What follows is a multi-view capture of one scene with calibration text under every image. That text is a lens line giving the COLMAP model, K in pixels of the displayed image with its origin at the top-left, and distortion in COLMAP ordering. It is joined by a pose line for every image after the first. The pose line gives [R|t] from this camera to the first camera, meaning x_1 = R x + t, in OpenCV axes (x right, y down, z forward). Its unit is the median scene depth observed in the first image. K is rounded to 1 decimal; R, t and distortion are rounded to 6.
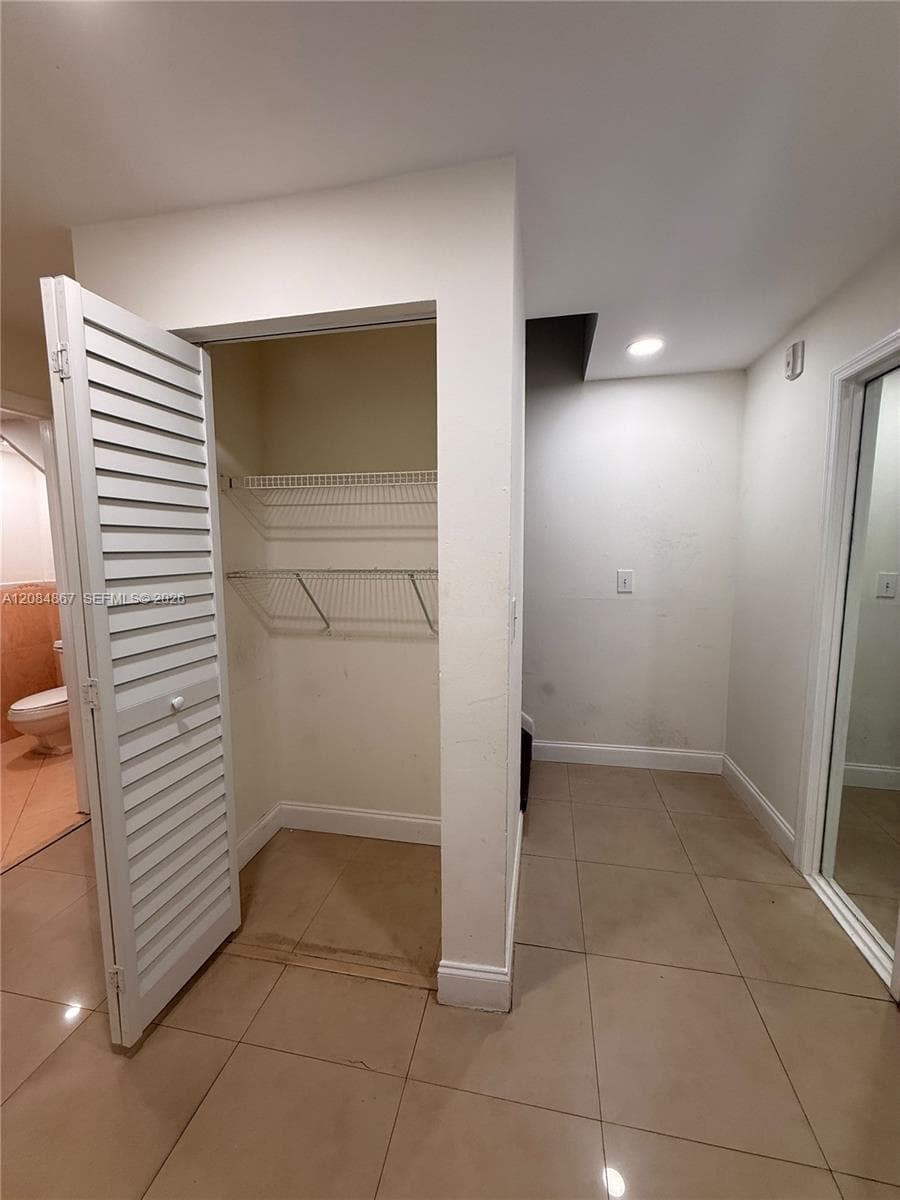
lens RADIAL K [[477.3, 0, 450.0], [0, 477.3, 600.0], [0, 0, 1]] dist [-0.002036, 0.005214]
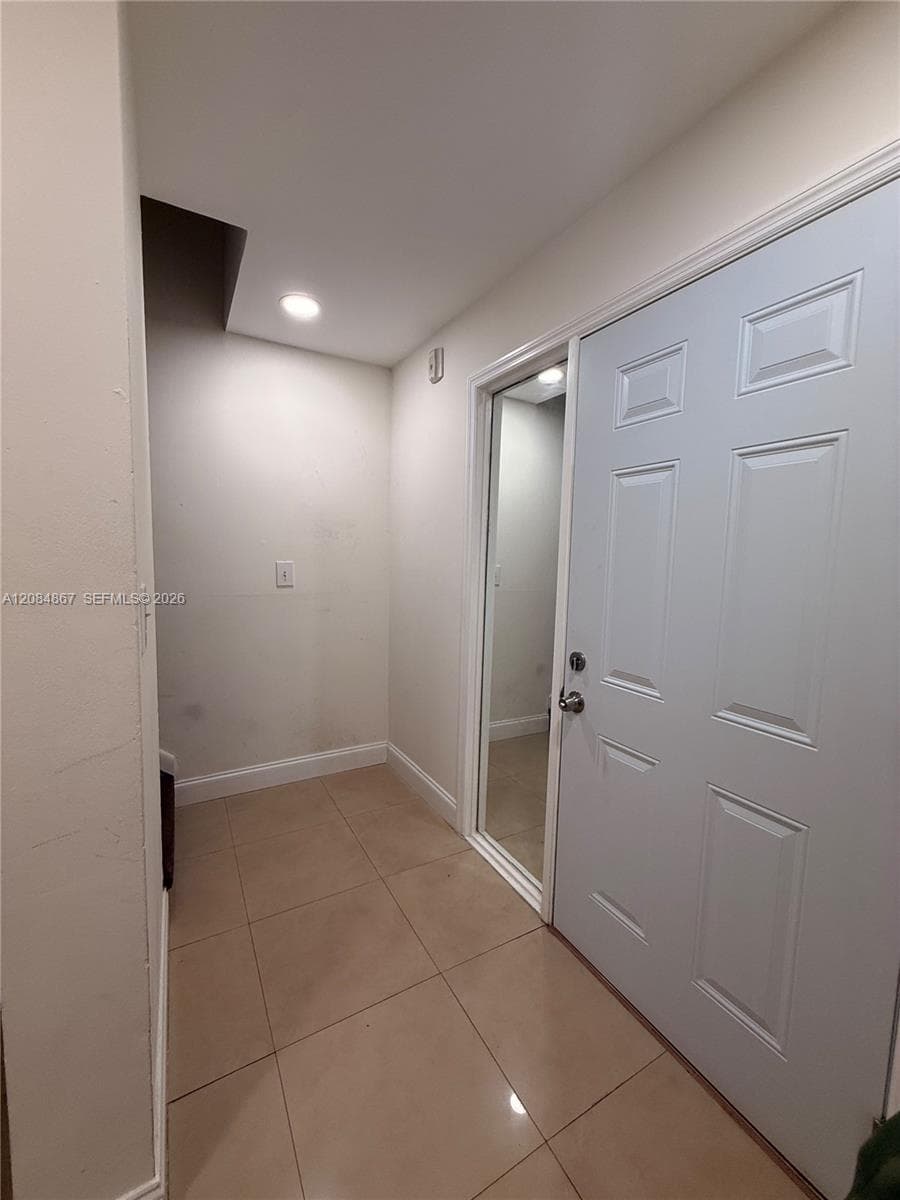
lens RADIAL K [[477.3, 0, 450.0], [0, 477.3, 600.0], [0, 0, 1]] dist [-0.002036, 0.005214]
pose [[0.751725, -0.037548, 0.658407, 0.015220], [0.044169, 0.999003, 0.006542, 0.023494], [-0.657996, 0.024163, 0.752633, 0.180686]]
